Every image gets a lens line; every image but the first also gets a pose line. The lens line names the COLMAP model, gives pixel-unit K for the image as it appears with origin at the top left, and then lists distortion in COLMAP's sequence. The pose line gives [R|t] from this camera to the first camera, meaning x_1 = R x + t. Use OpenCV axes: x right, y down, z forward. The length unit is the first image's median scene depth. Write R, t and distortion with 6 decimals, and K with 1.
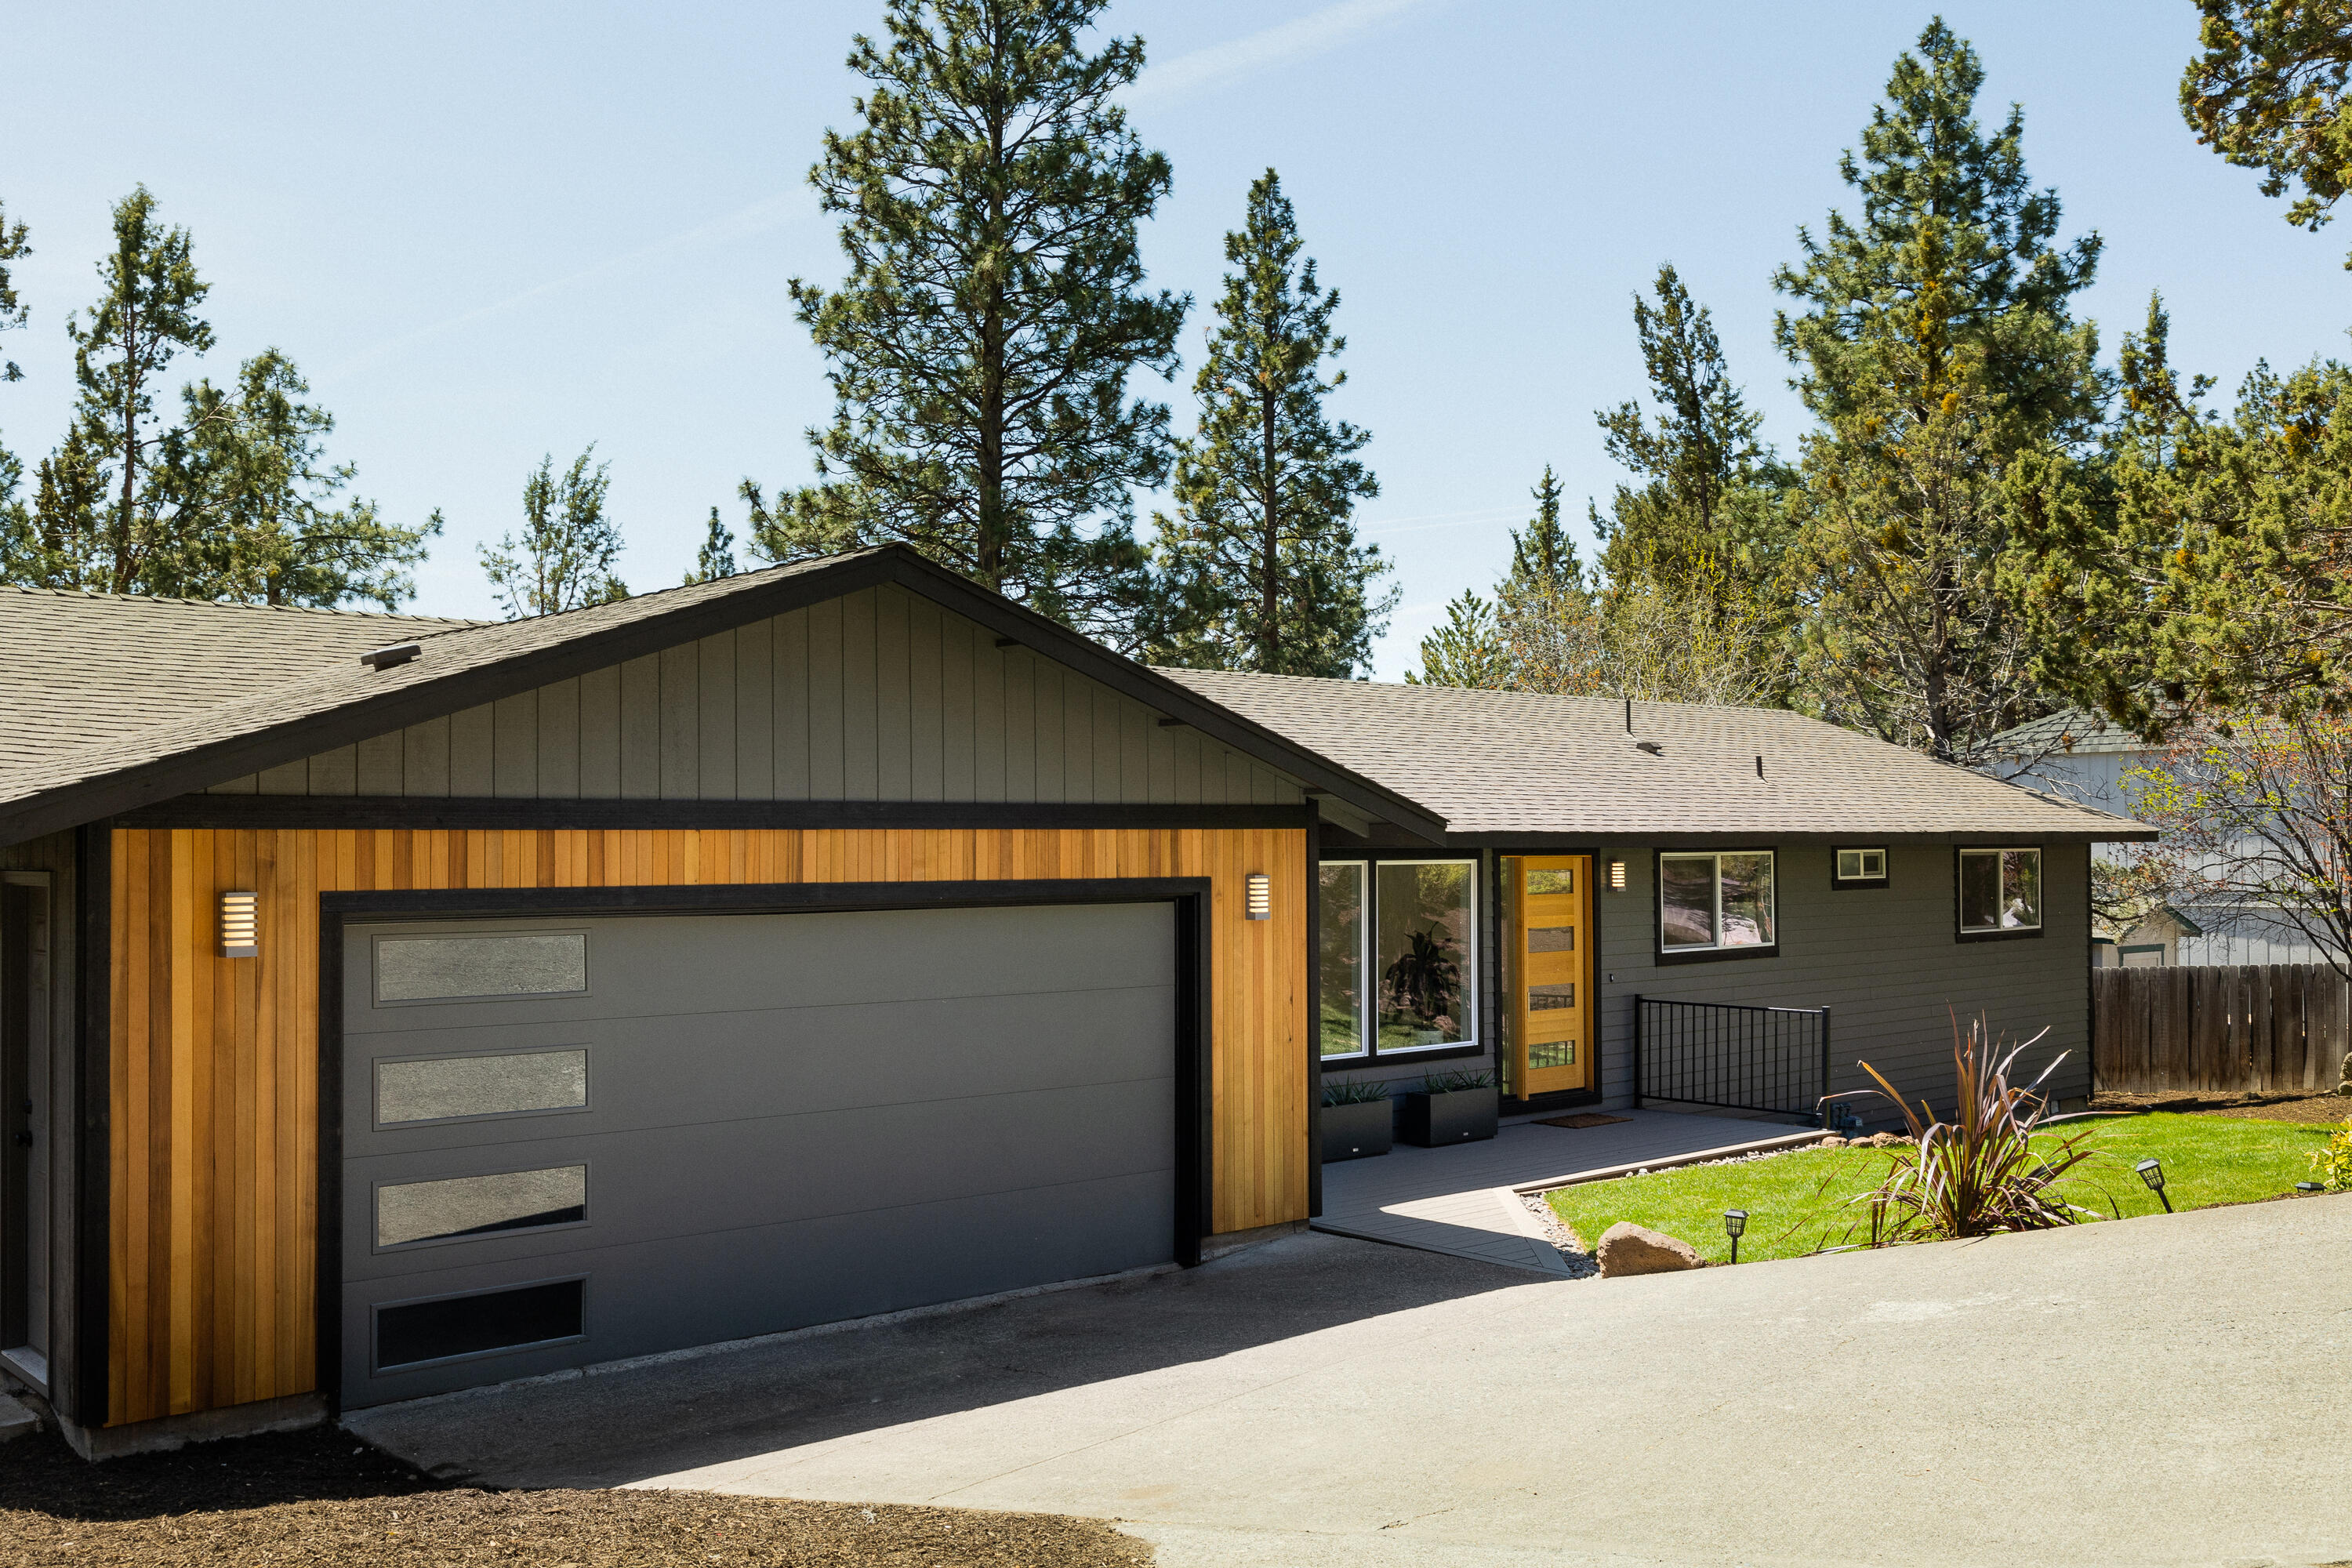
lens RADIAL K [[2100.7, 0, 1176.0], [0, 2100.7, 784.0], [0, 0, 1]] dist [0.000067, 0.007960]
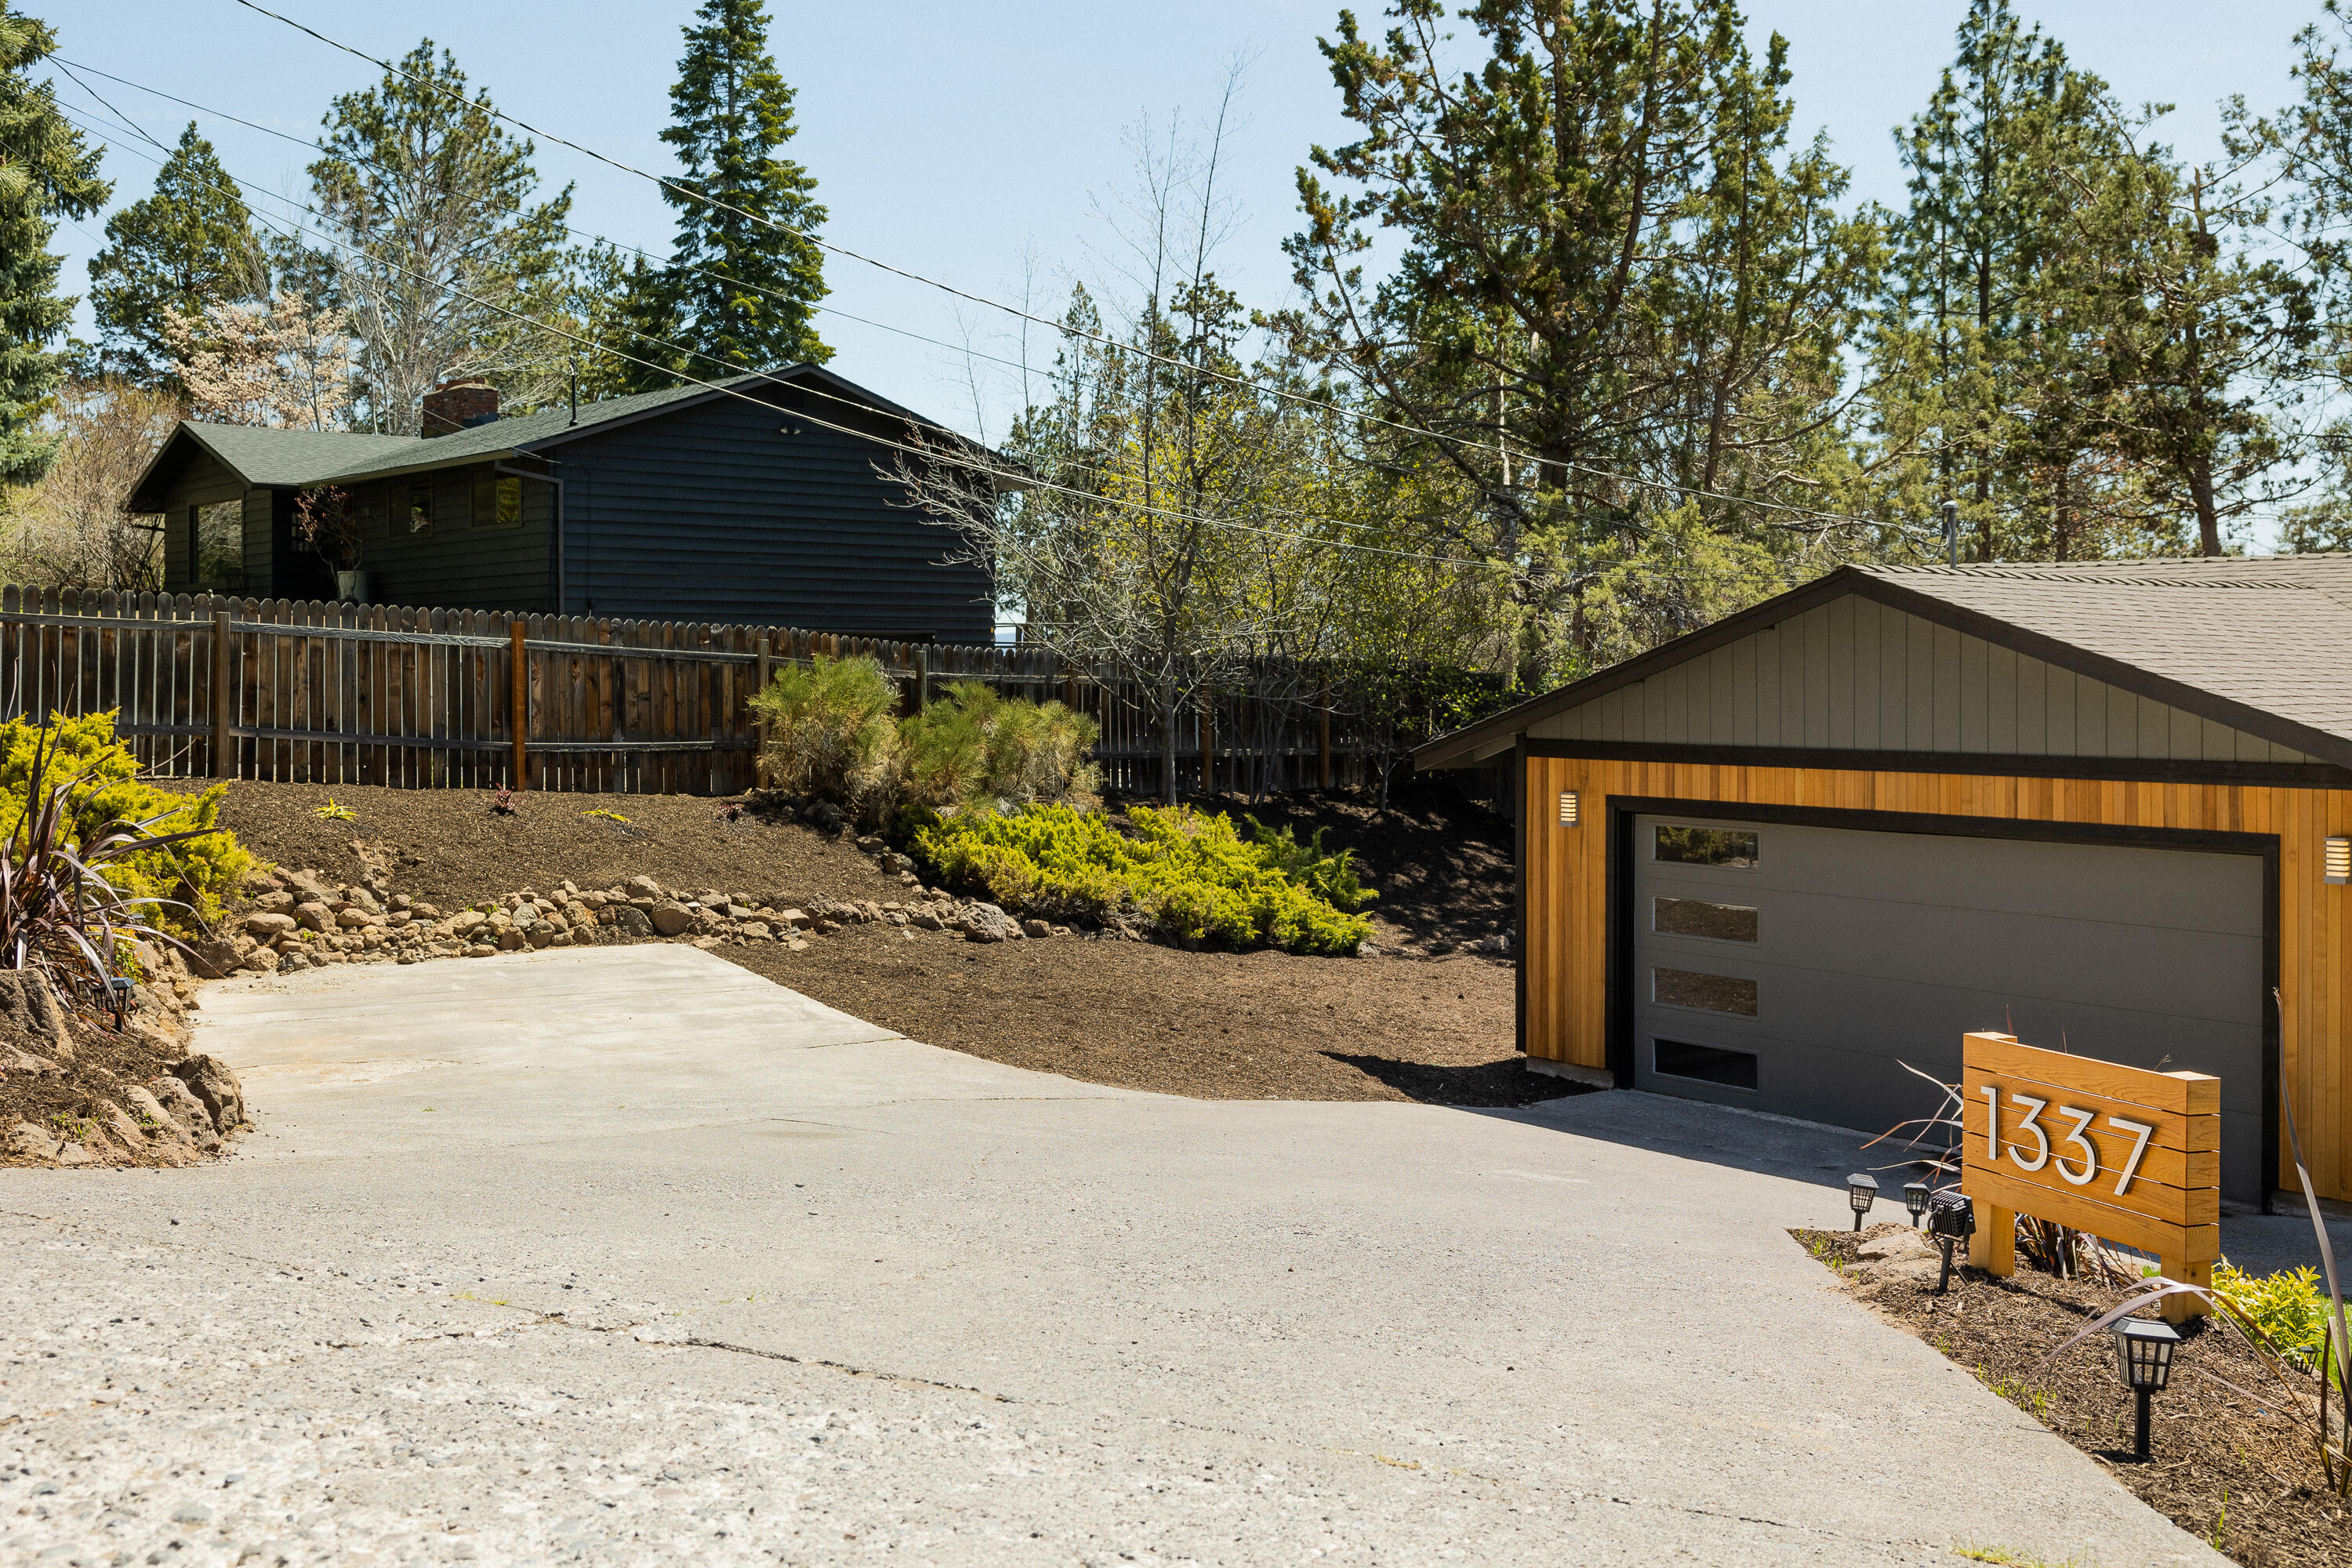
lens RADIAL K [[2306.5, 0, 1169.2], [0, 2306.5, 681.1], [0, 0, 1]] dist [0.008081, 0.021368]
pose [[-0.066146, 0.013074, -0.997724, 1.193065], [0.030597, 0.999471, 0.011068, -0.059430], [0.997341, -0.029795, -0.066511, 0.571757]]
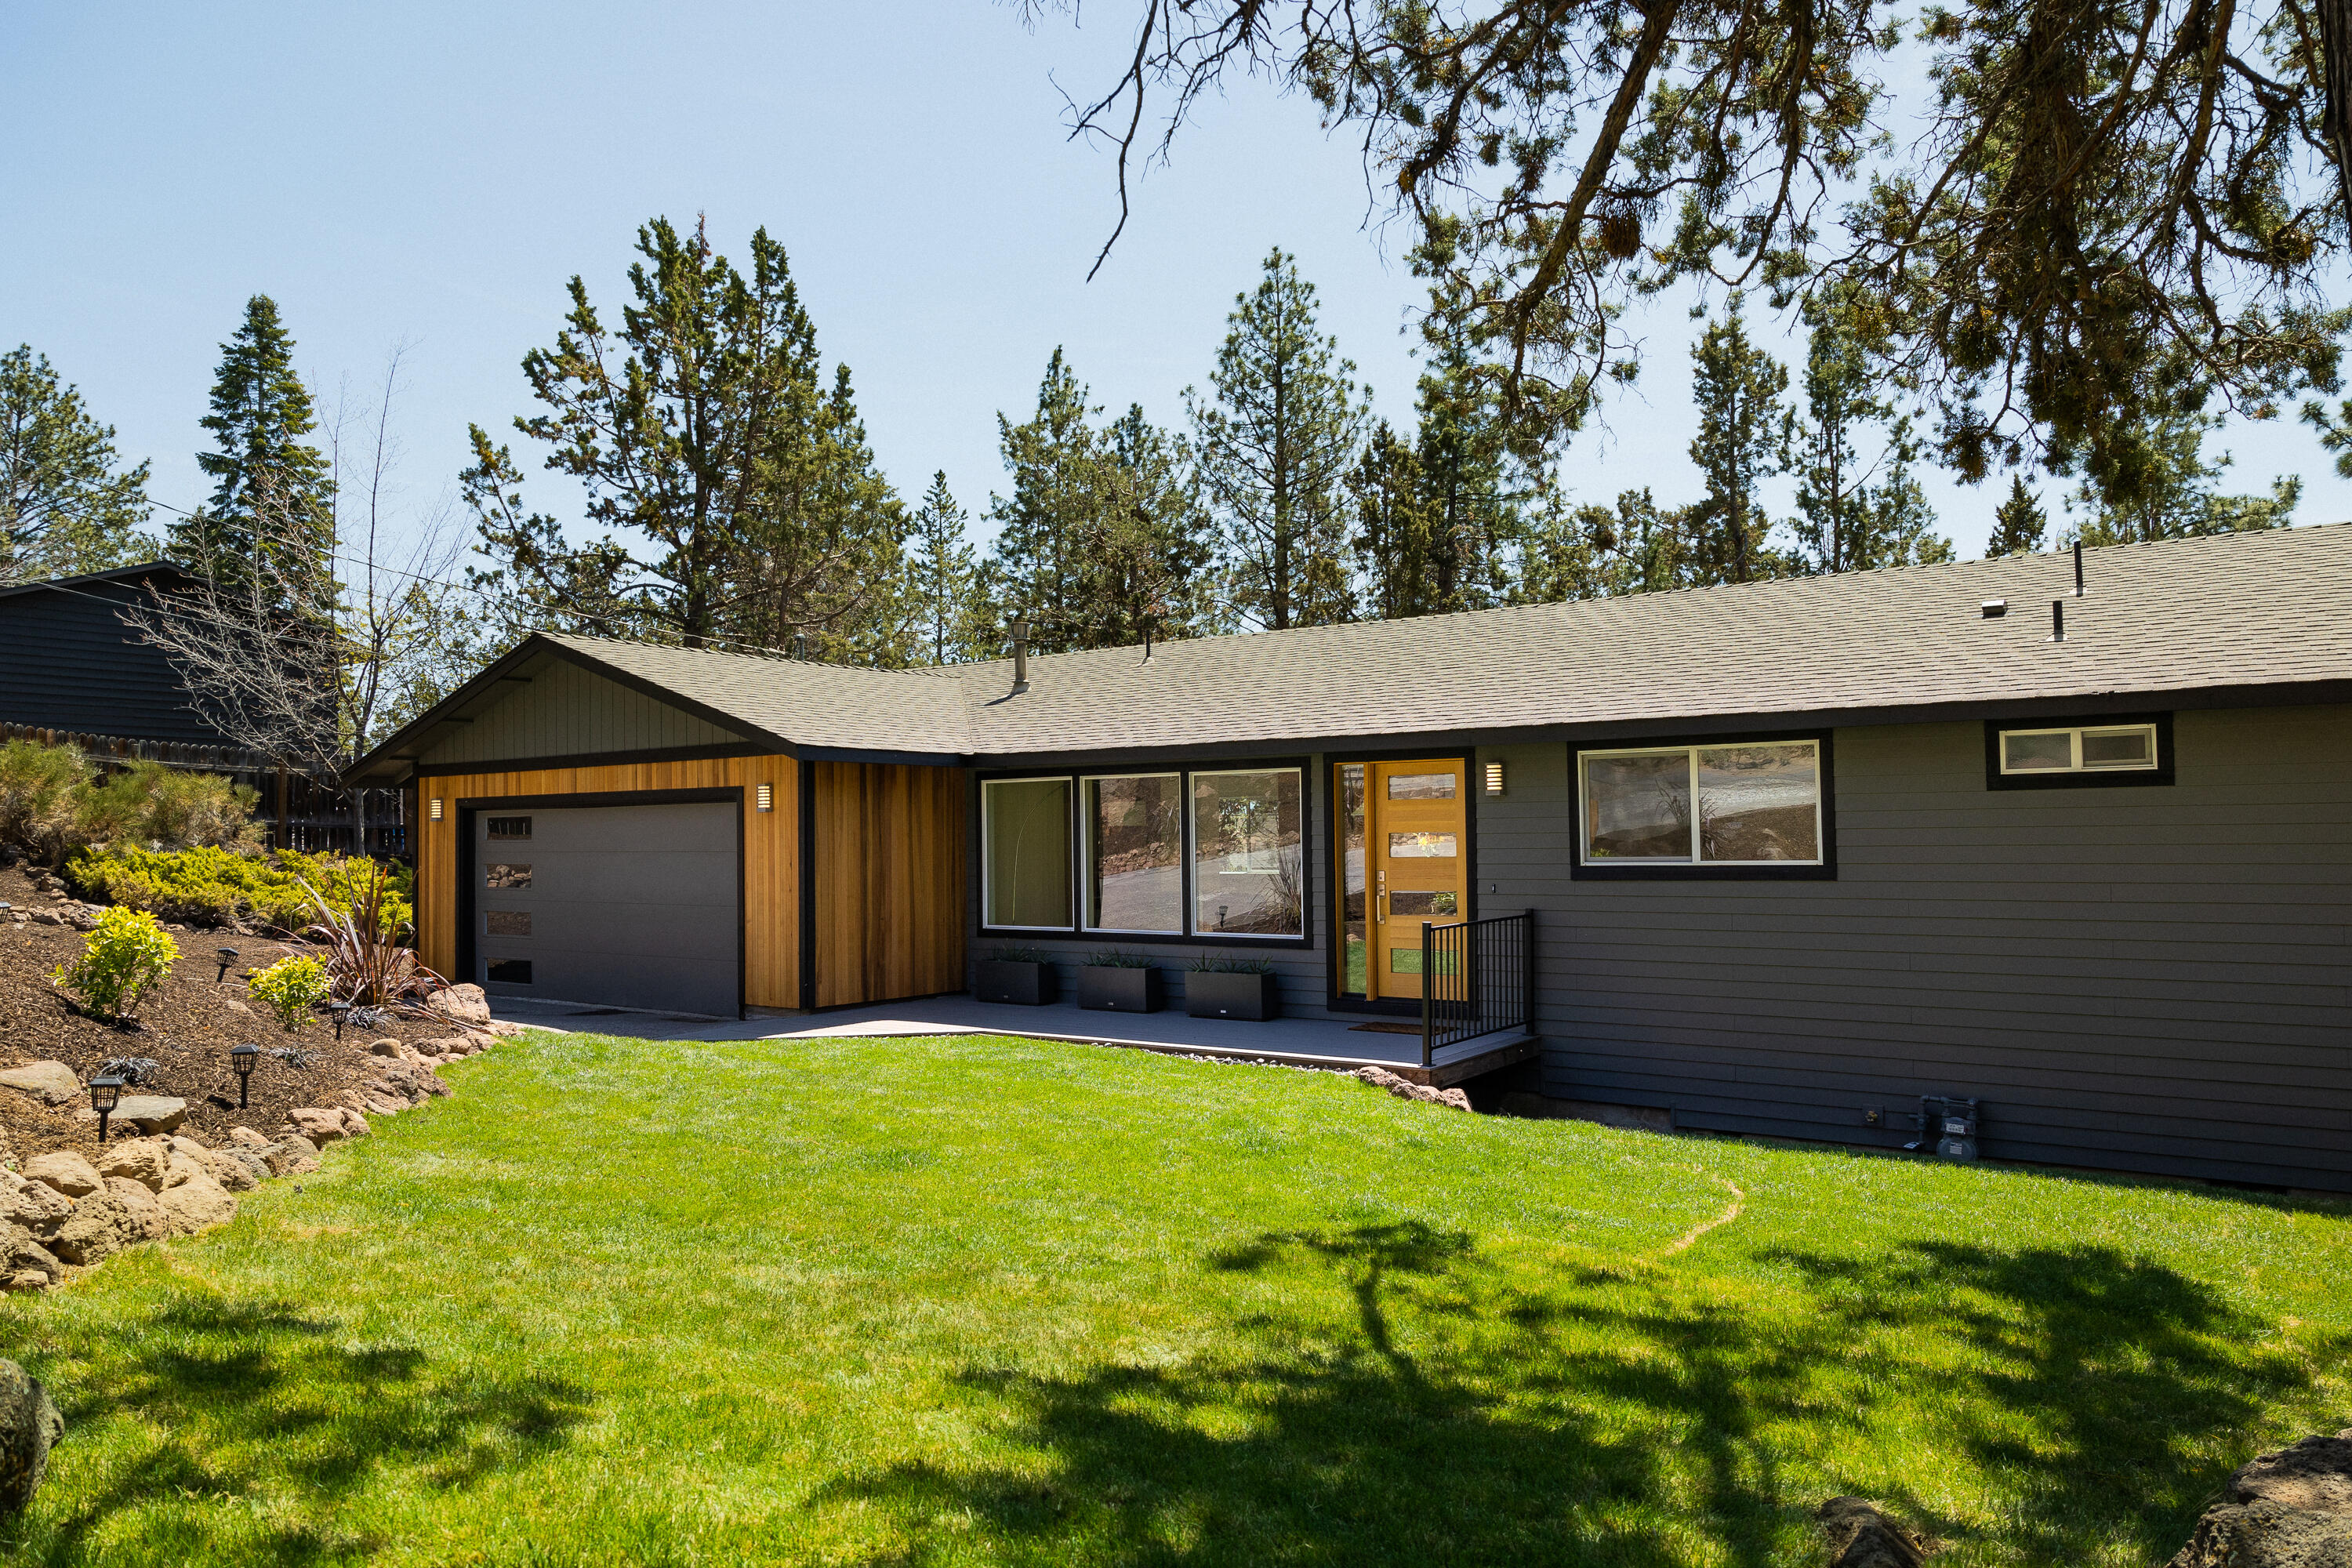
lens RADIAL K [[1578.8, 0, 1176.0], [0, 1578.8, 784.0], [0, 0, 1]] dist [-0.002713, -0.002838]
pose [[0.206006, -0.029224, -0.978114, 1.341887], [0.040834, 0.998940, -0.021246, 0.085848], [0.977698, -0.035564, 0.206981, 1.119286]]
